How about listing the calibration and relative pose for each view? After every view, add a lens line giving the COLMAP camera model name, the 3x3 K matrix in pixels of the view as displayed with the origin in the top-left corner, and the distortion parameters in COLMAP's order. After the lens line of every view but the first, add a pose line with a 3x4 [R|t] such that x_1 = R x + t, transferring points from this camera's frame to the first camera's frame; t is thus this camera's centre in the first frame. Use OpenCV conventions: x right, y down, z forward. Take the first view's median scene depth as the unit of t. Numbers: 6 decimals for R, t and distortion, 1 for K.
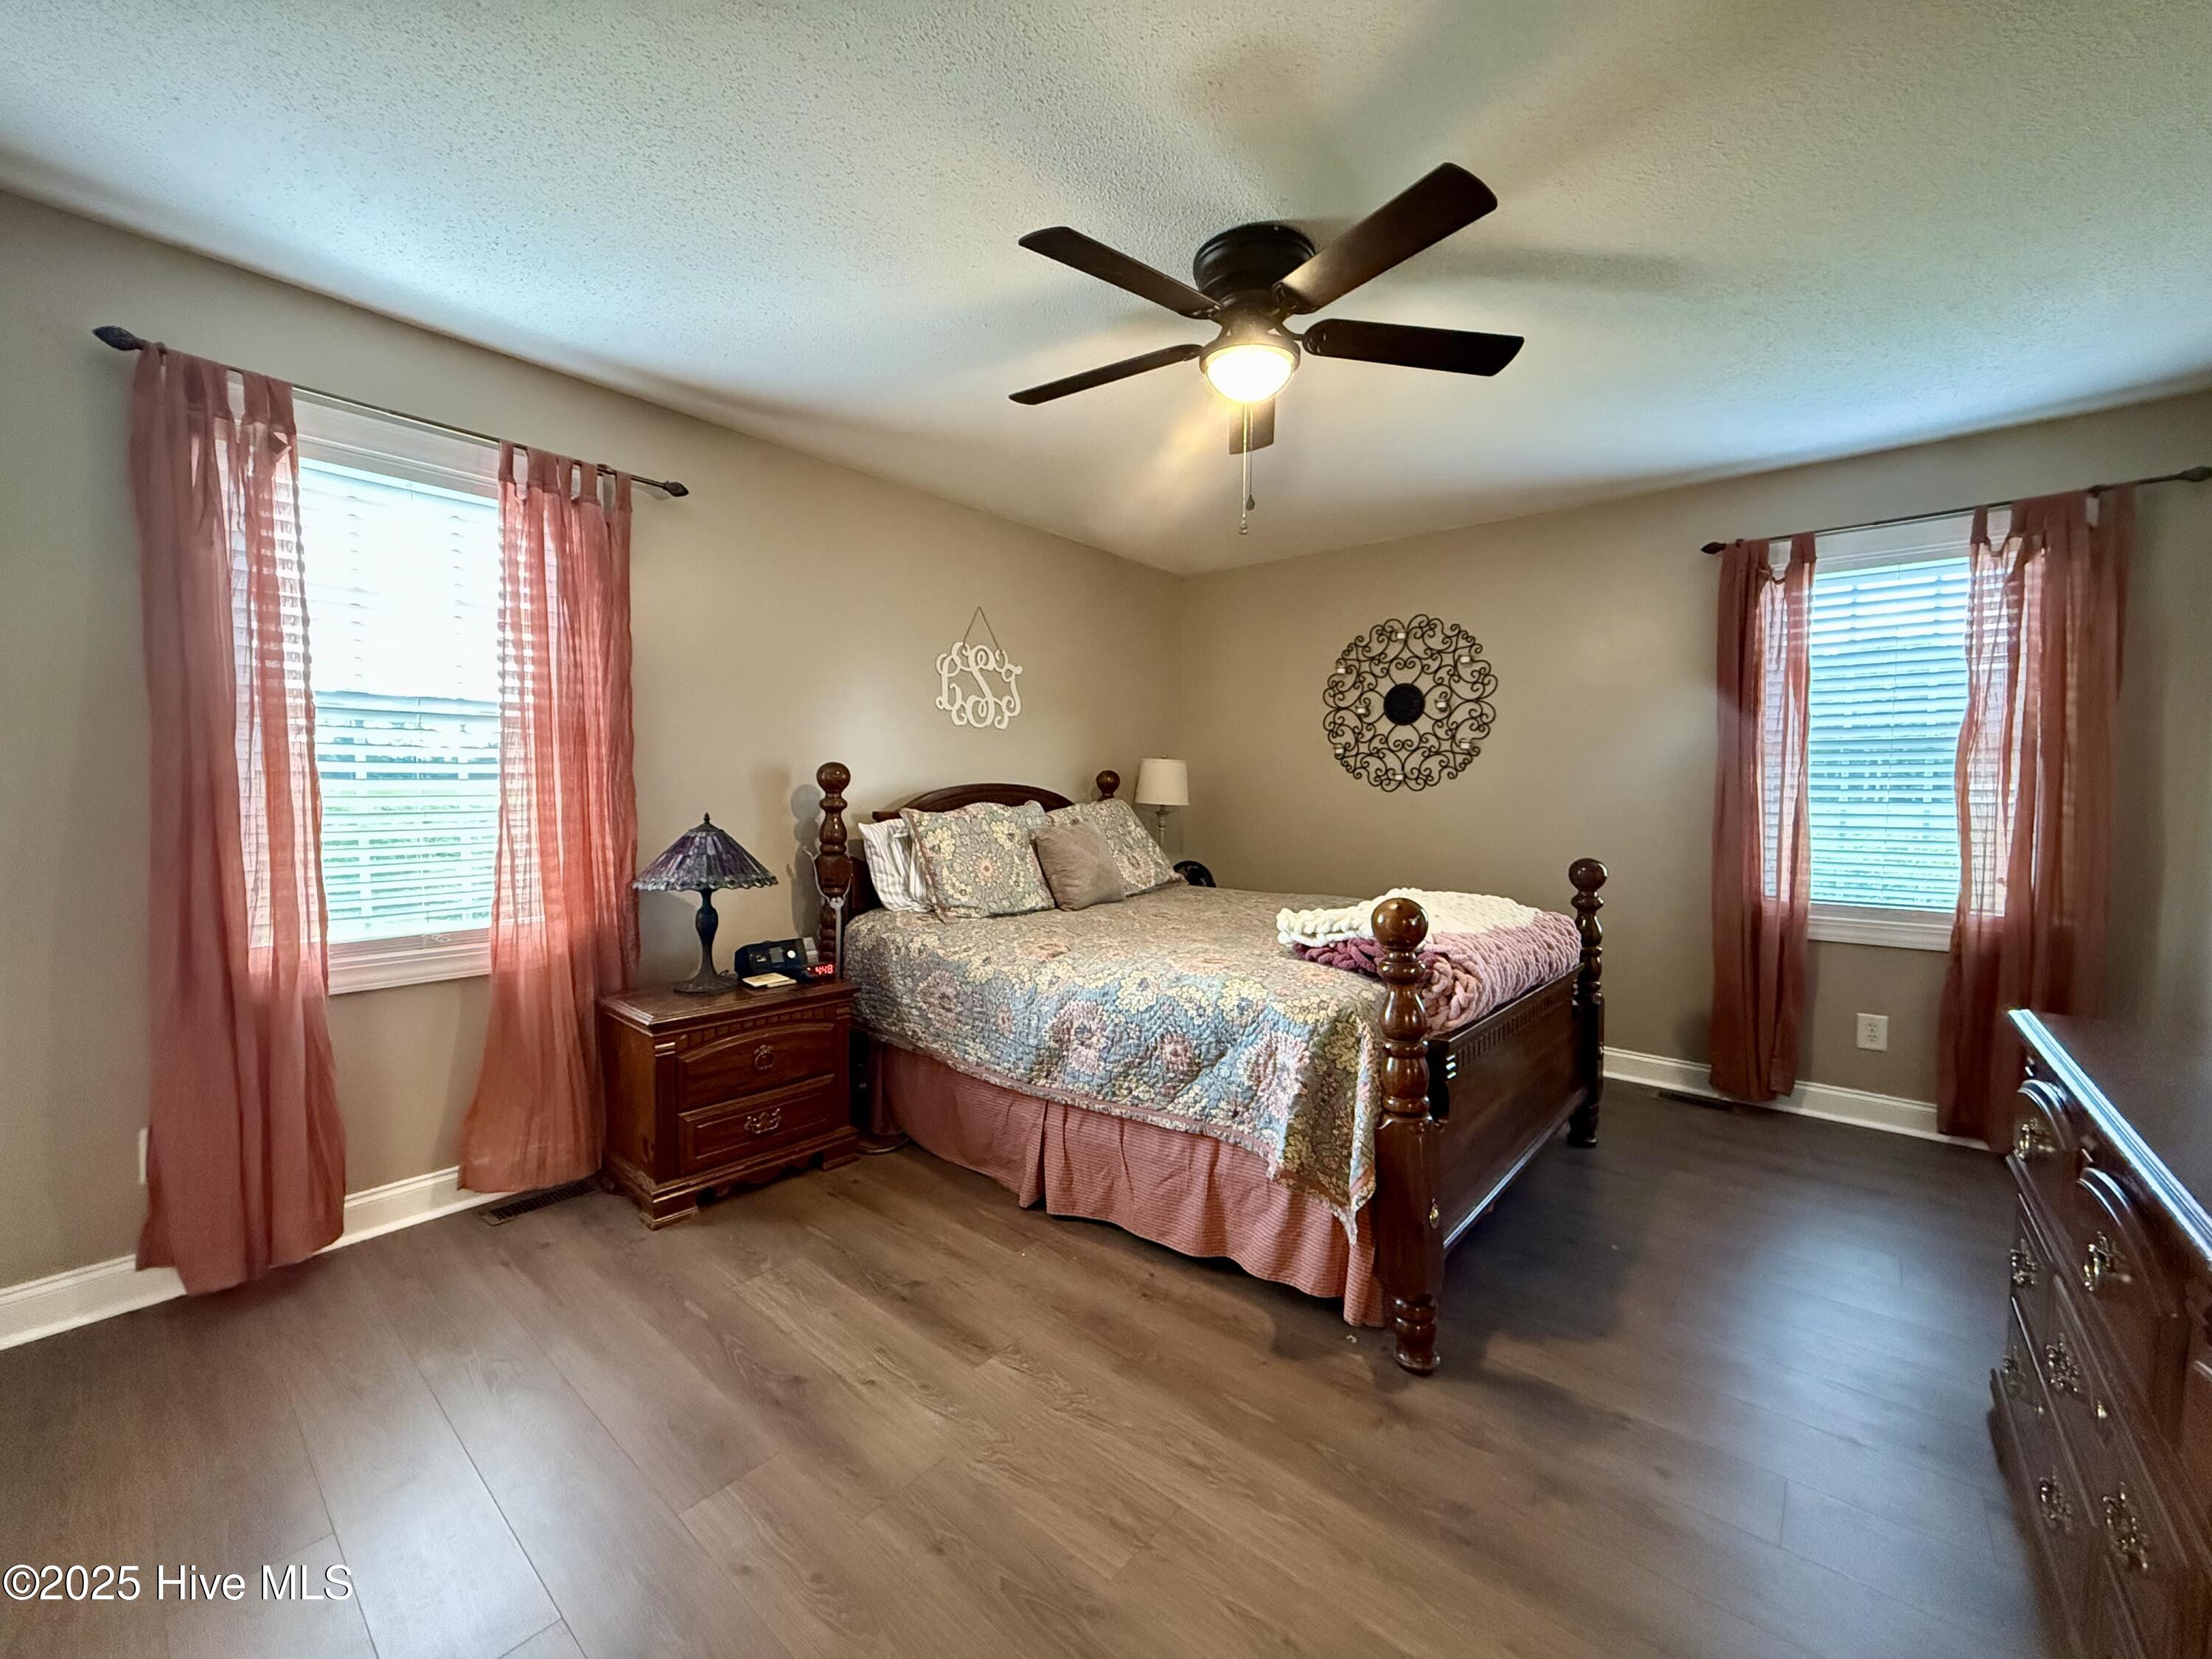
lens RADIAL K [[871.7, 0, 1092.4], [0, 871.7, 823.4], [0, 0, 1]] dist [-0.001477, -0.000625]
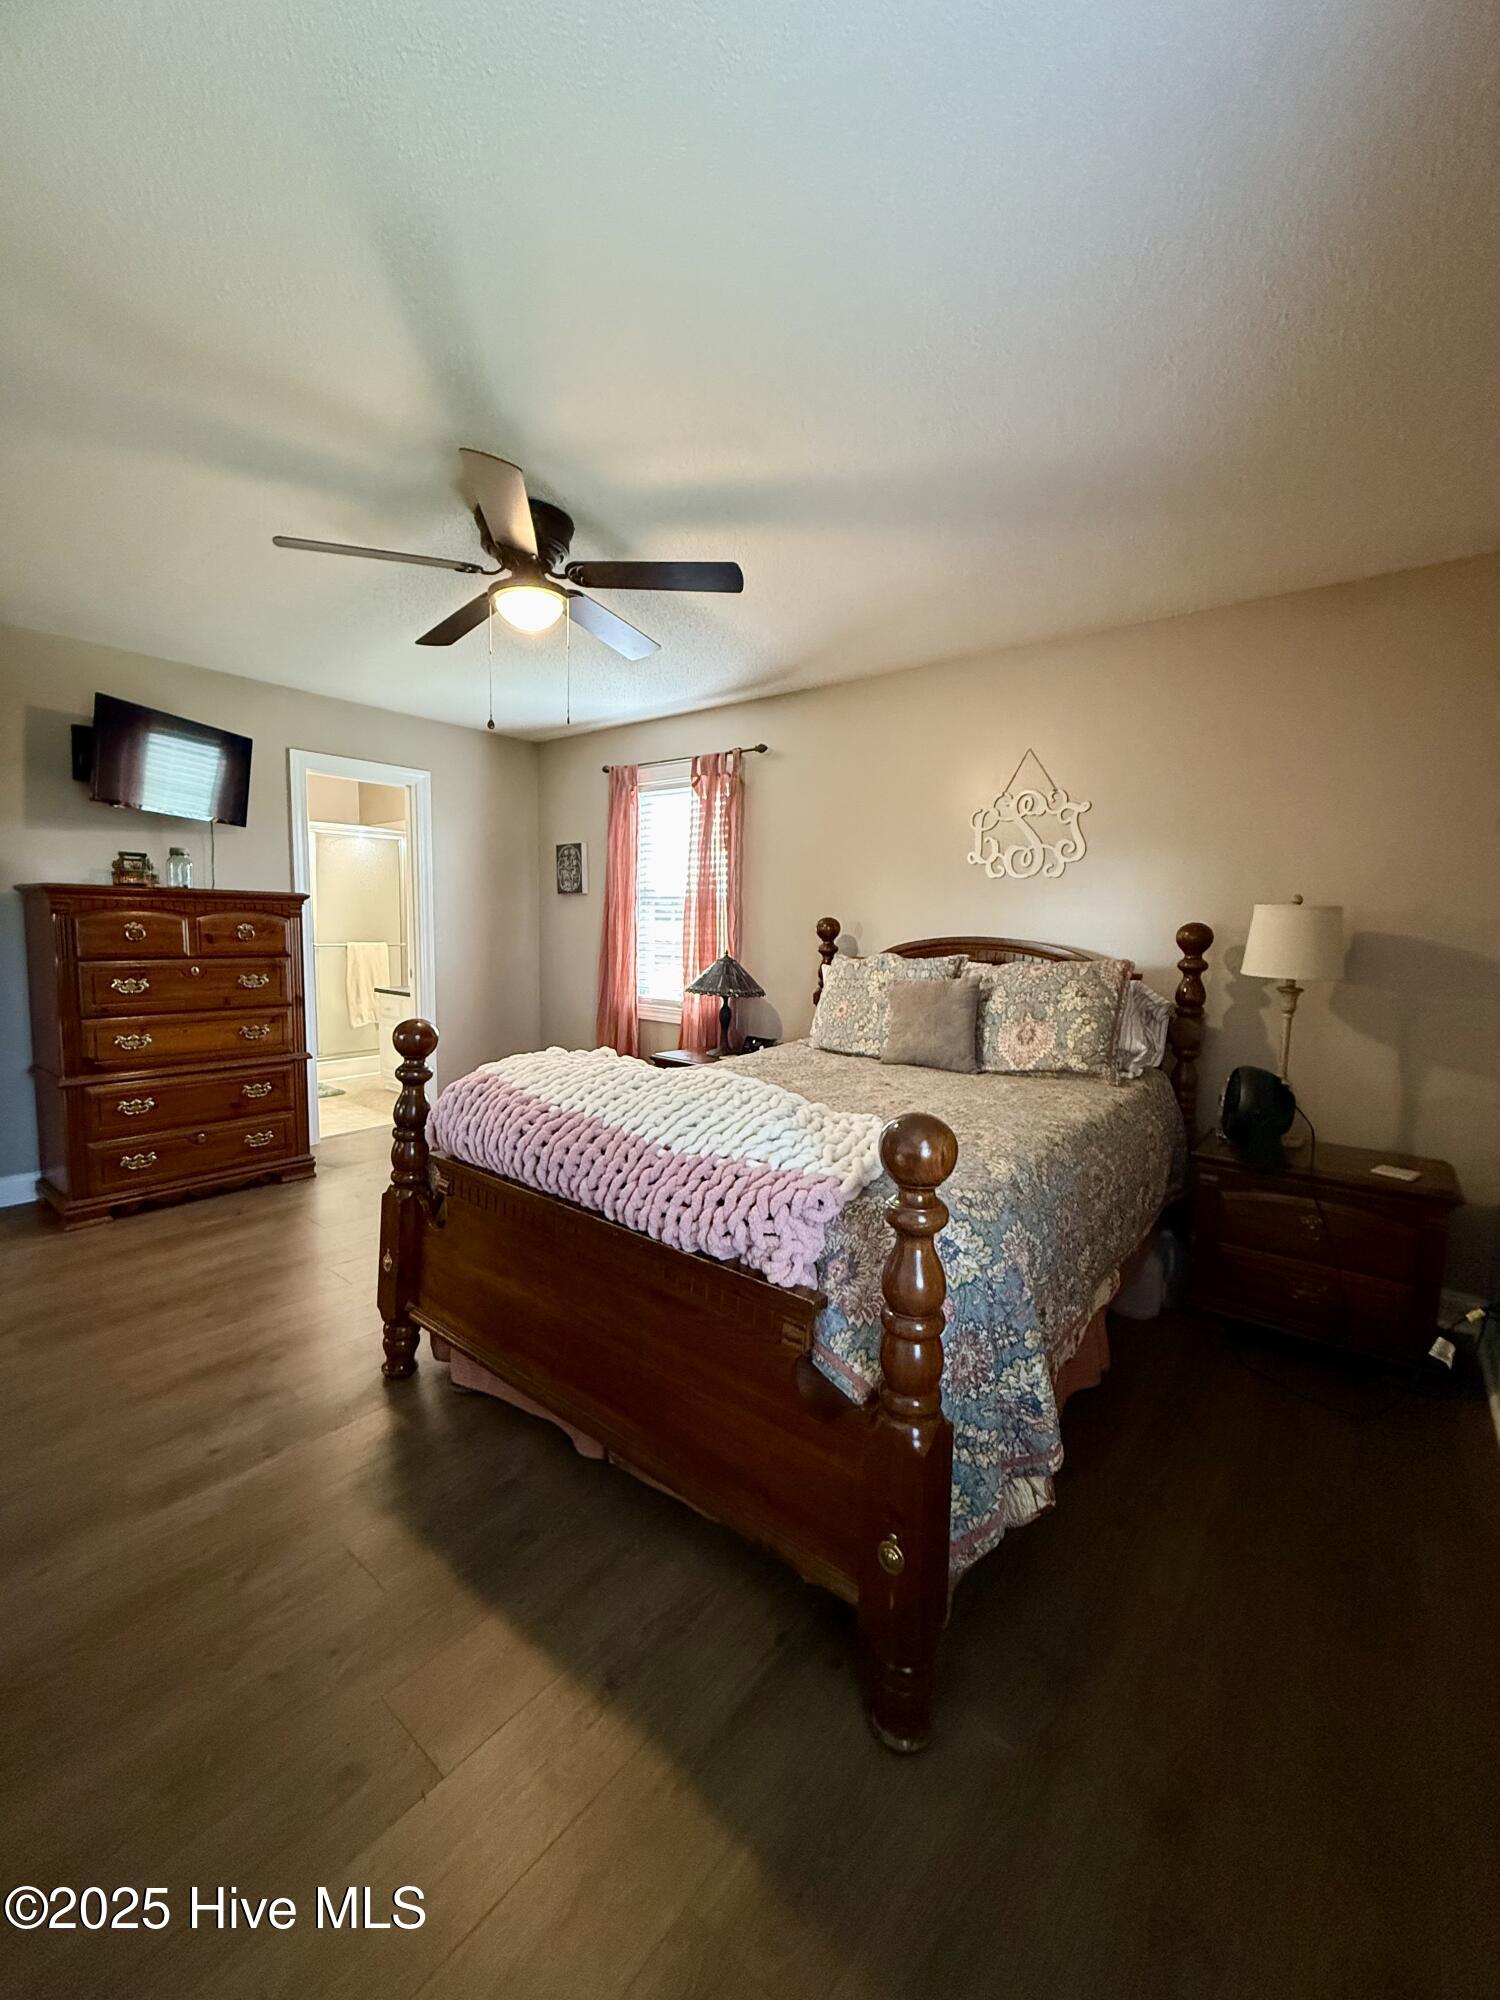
lens RADIAL K [[788.2, 0, 738.6], [0, 788.2, 999.9], [0, 0, 1]] dist [-0.001477, -0.000625]
pose [[0.035747, 0.084386, -0.995792, 0.894309], [-0.068611, 0.994285, 0.081795, -0.034982], [0.997003, 0.065399, 0.041332, 0.830744]]
